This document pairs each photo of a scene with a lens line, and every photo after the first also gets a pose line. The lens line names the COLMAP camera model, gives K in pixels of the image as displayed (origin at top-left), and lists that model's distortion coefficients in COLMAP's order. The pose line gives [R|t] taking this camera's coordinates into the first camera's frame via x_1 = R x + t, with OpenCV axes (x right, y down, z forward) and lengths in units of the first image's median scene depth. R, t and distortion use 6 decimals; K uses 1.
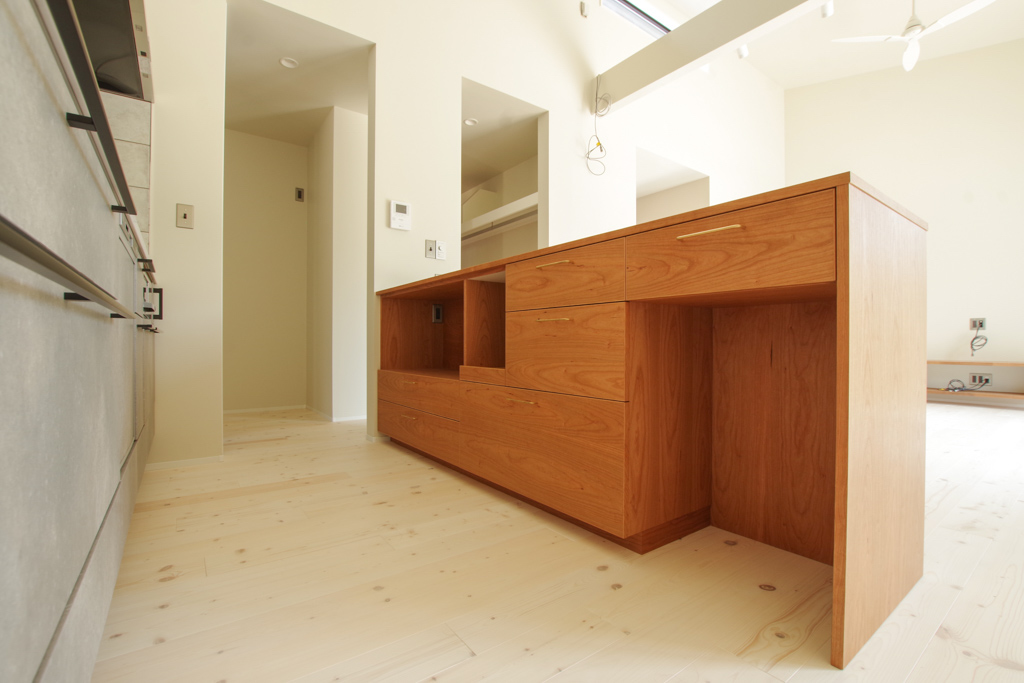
lens RADIAL K [[479.8, 0, 512.0], [0, 479.8, 341.5], [0, 0, 1]] dist [-0.001074, 0.000102]
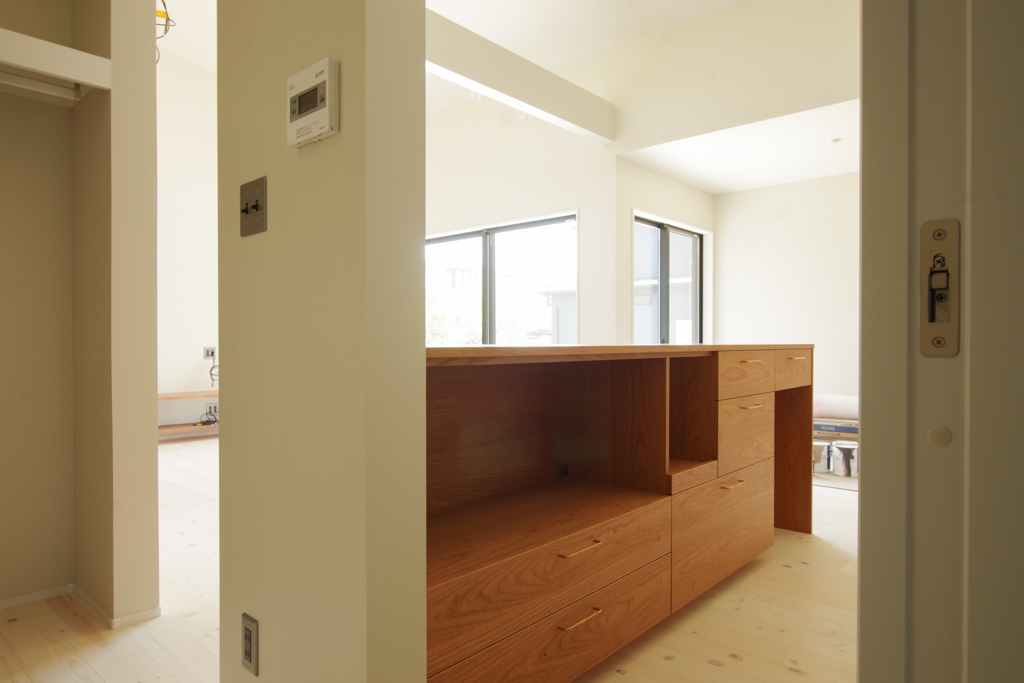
lens RADIAL K [[654.4, 0, 512.0], [0, 654.4, 341.5], [0, 0, 1]] dist [0.005713, 0.000558]
pose [[-0.247671, -0.010253, 0.968790, -1.168465], [-0.010586, 0.999913, 0.007876, -0.184024], [-0.968786, -0.008305, -0.247758, 1.713406]]
